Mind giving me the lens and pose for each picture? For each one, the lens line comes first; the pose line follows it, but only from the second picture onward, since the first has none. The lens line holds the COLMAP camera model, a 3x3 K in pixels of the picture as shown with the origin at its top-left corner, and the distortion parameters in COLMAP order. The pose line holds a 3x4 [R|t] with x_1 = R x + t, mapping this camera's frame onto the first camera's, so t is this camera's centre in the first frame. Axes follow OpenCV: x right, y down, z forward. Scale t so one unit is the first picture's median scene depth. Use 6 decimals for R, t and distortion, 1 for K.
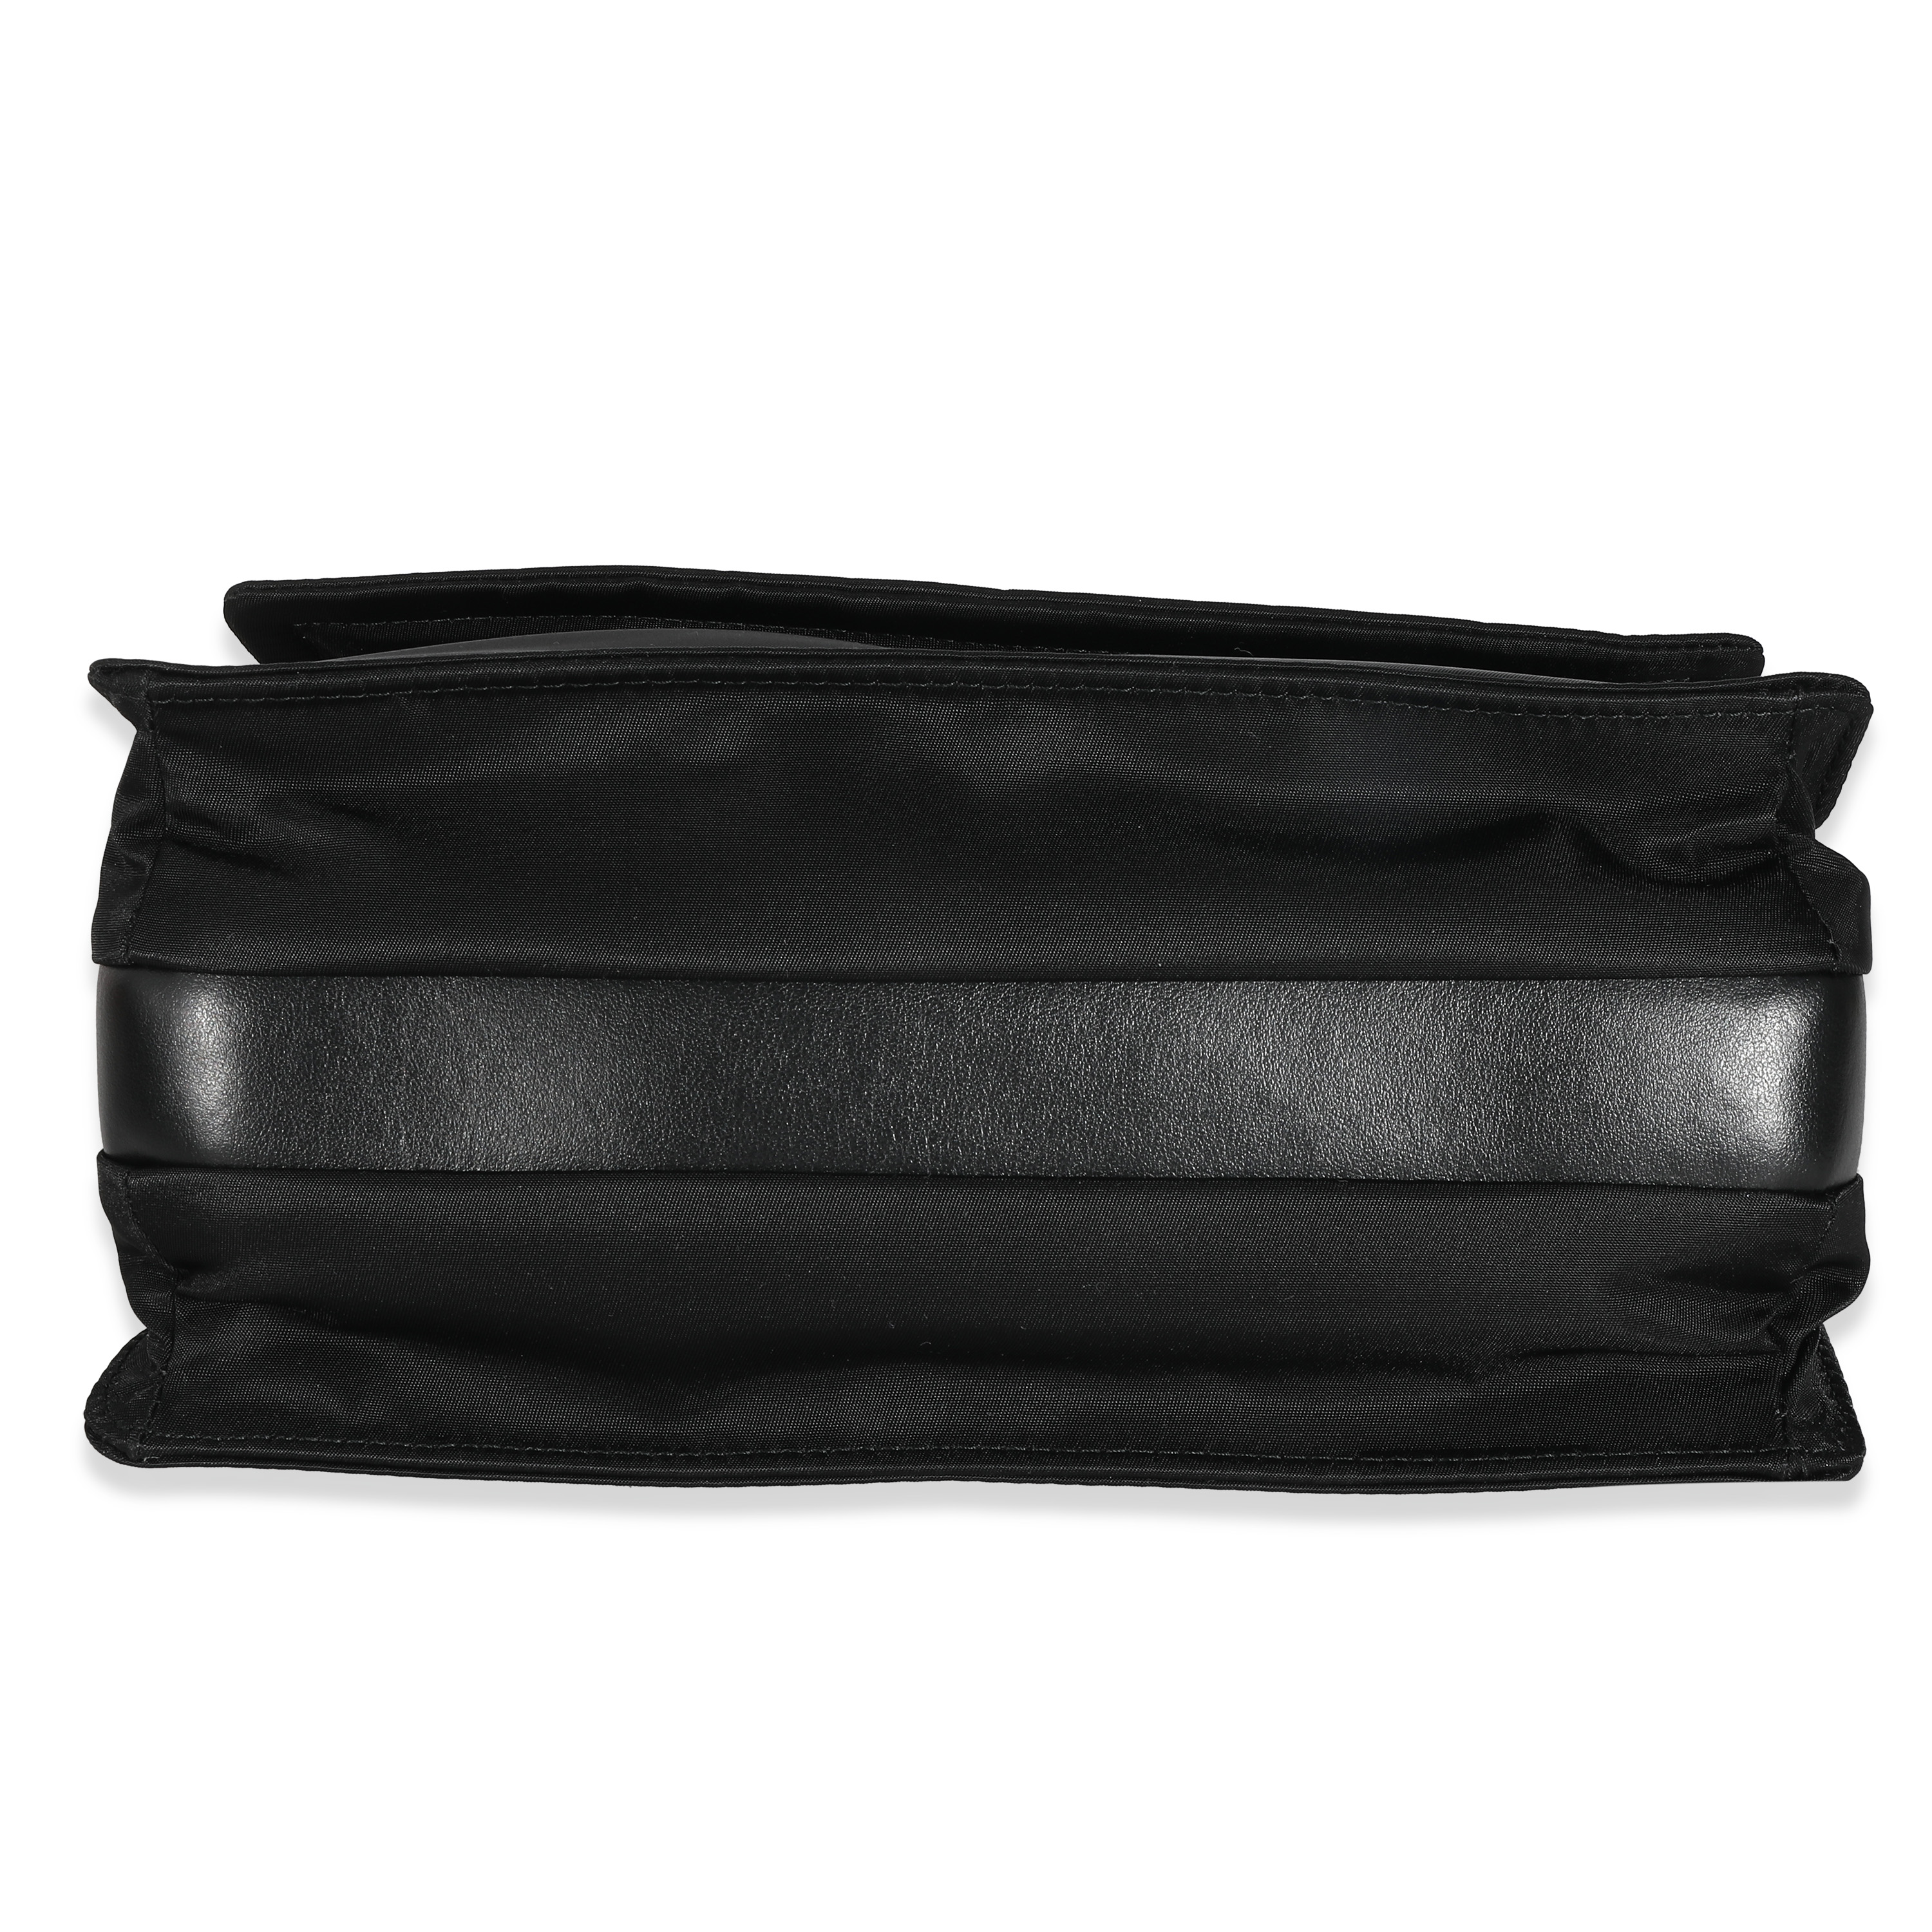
lens RADIAL K [[2287.4, 0, 966.0], [0, 2287.4, 966.0], [0, 0, 1]] dist [0.035576, 0.028050]
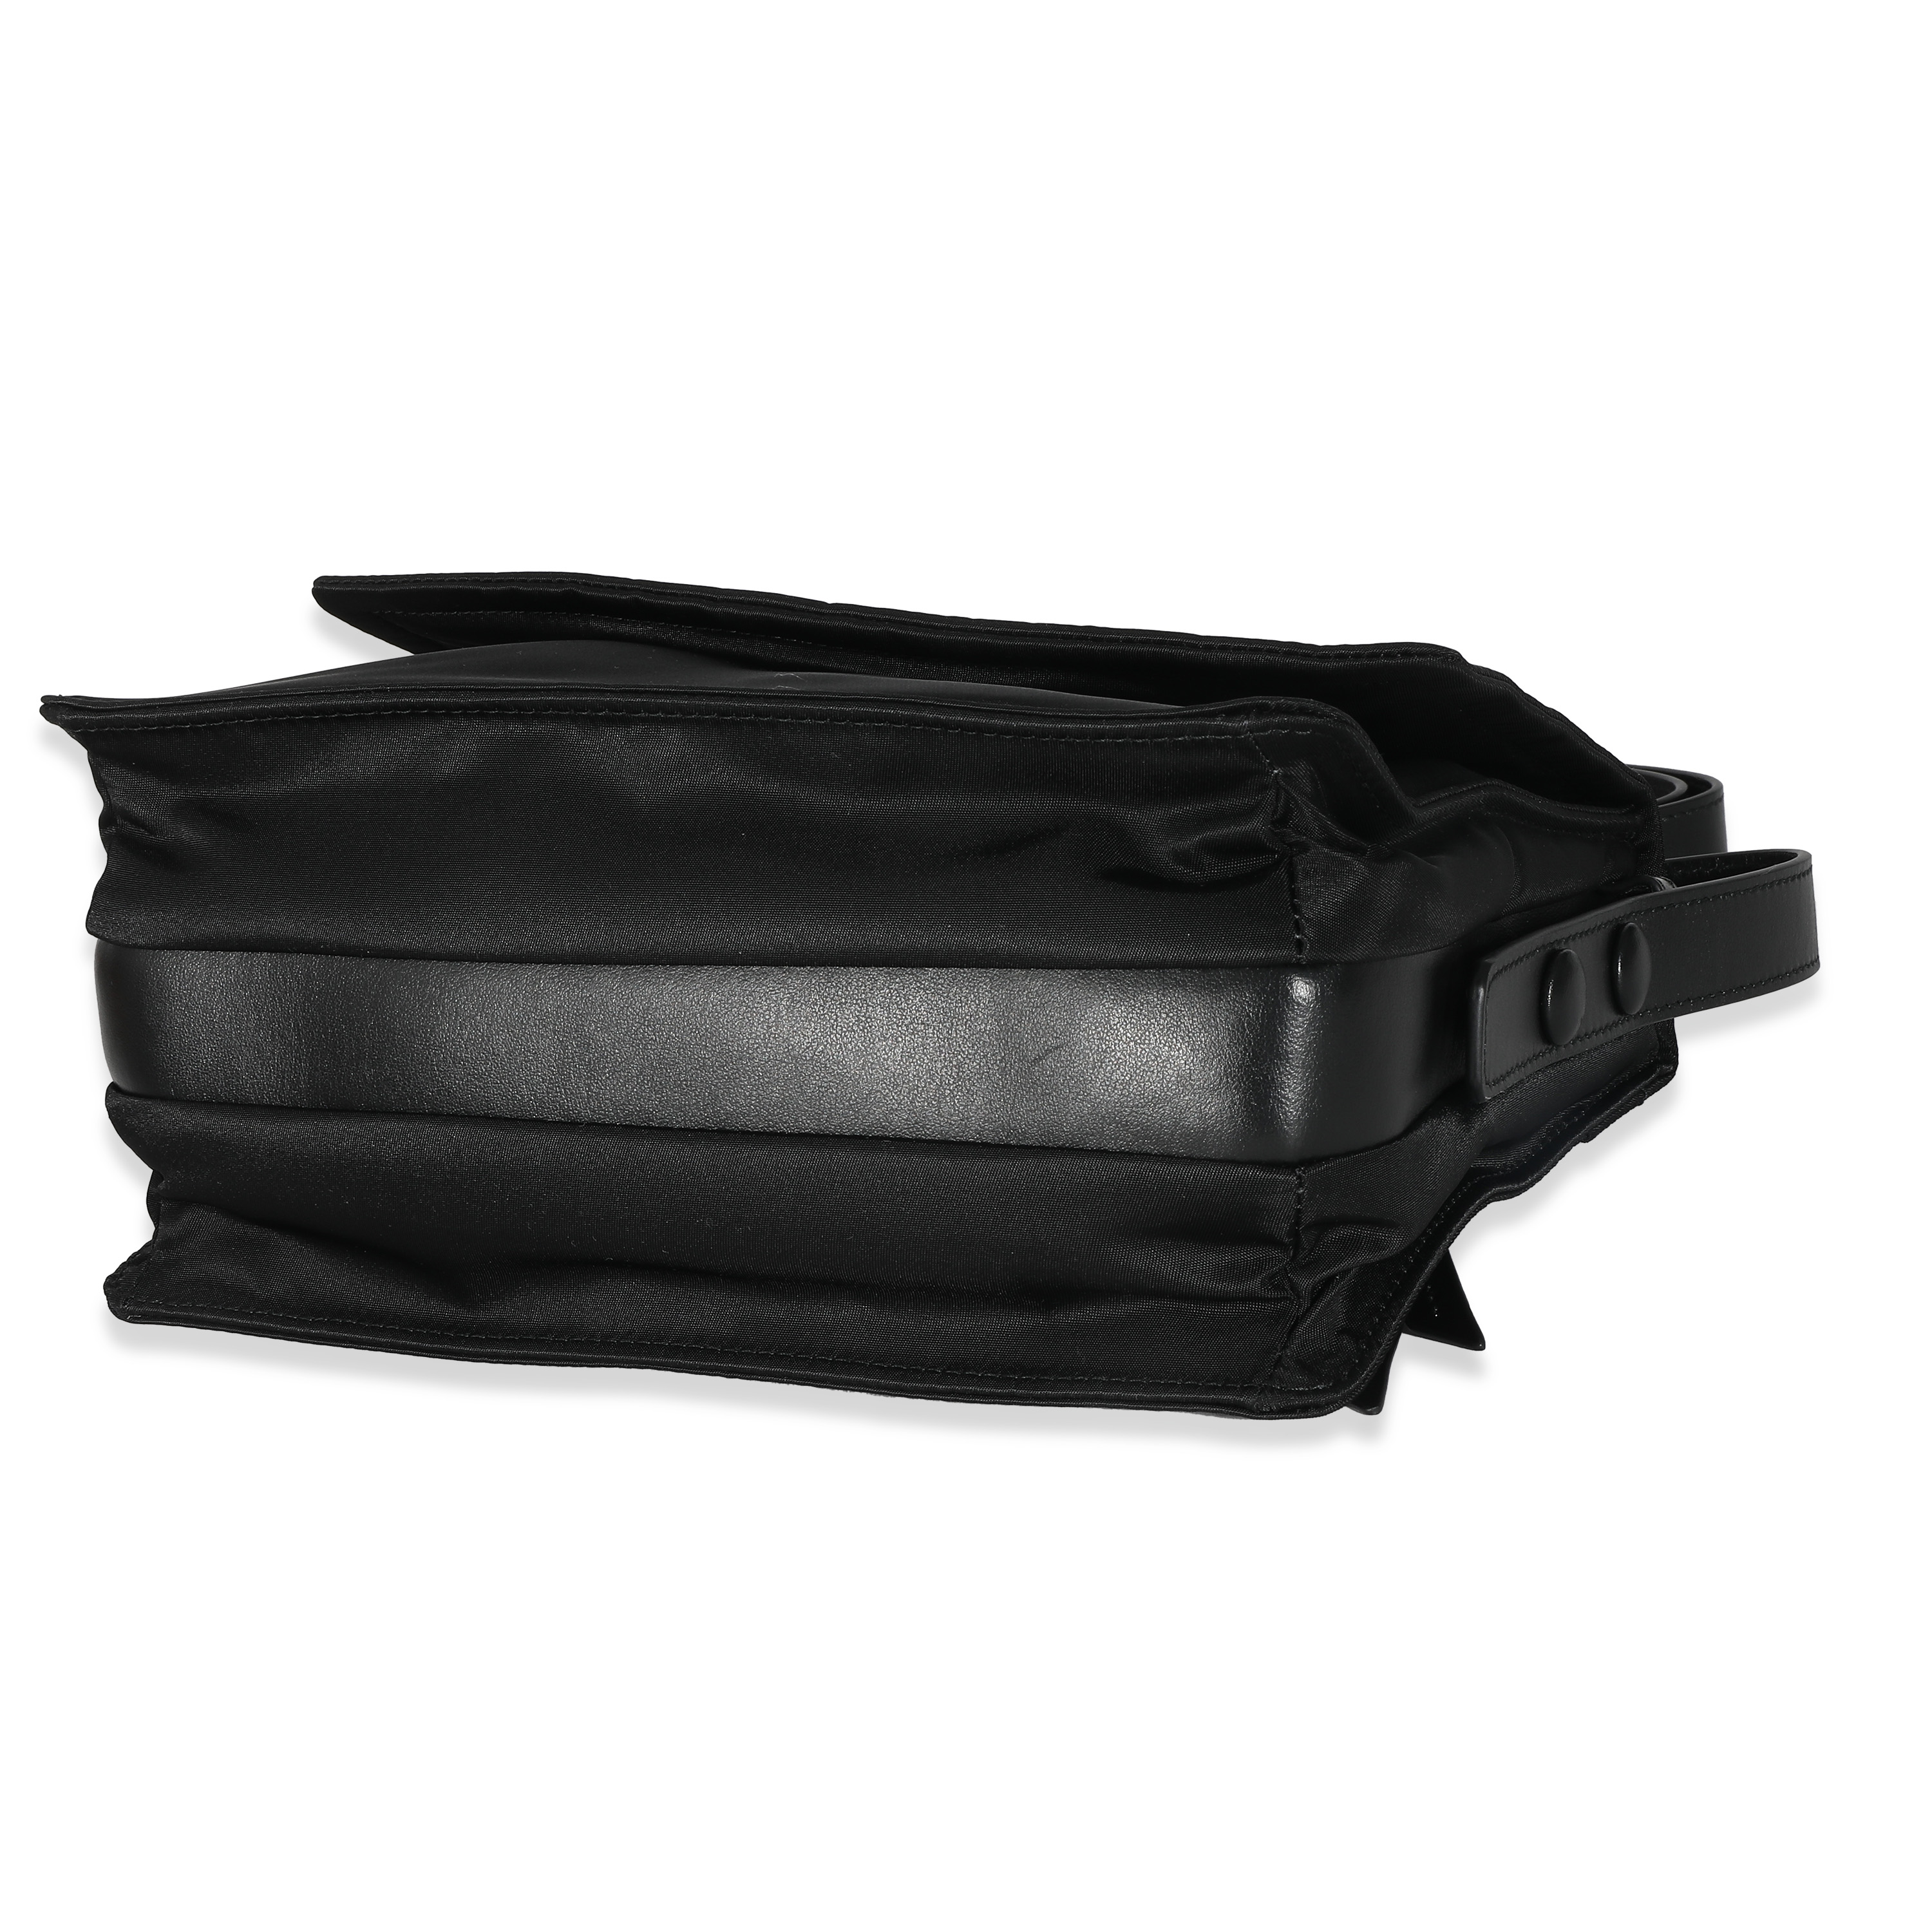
lens RADIAL K [[2287.4, 0, 966.0], [0, 2287.4, 966.0], [0, 0, 1]] dist [0.035576, 0.028050]
pose [[0.959657, 0.017630, -0.280618, 0.494140], [-0.009808, 0.999524, 0.029255, -0.025878], [0.281001, -0.025323, 0.959373, -0.105838]]
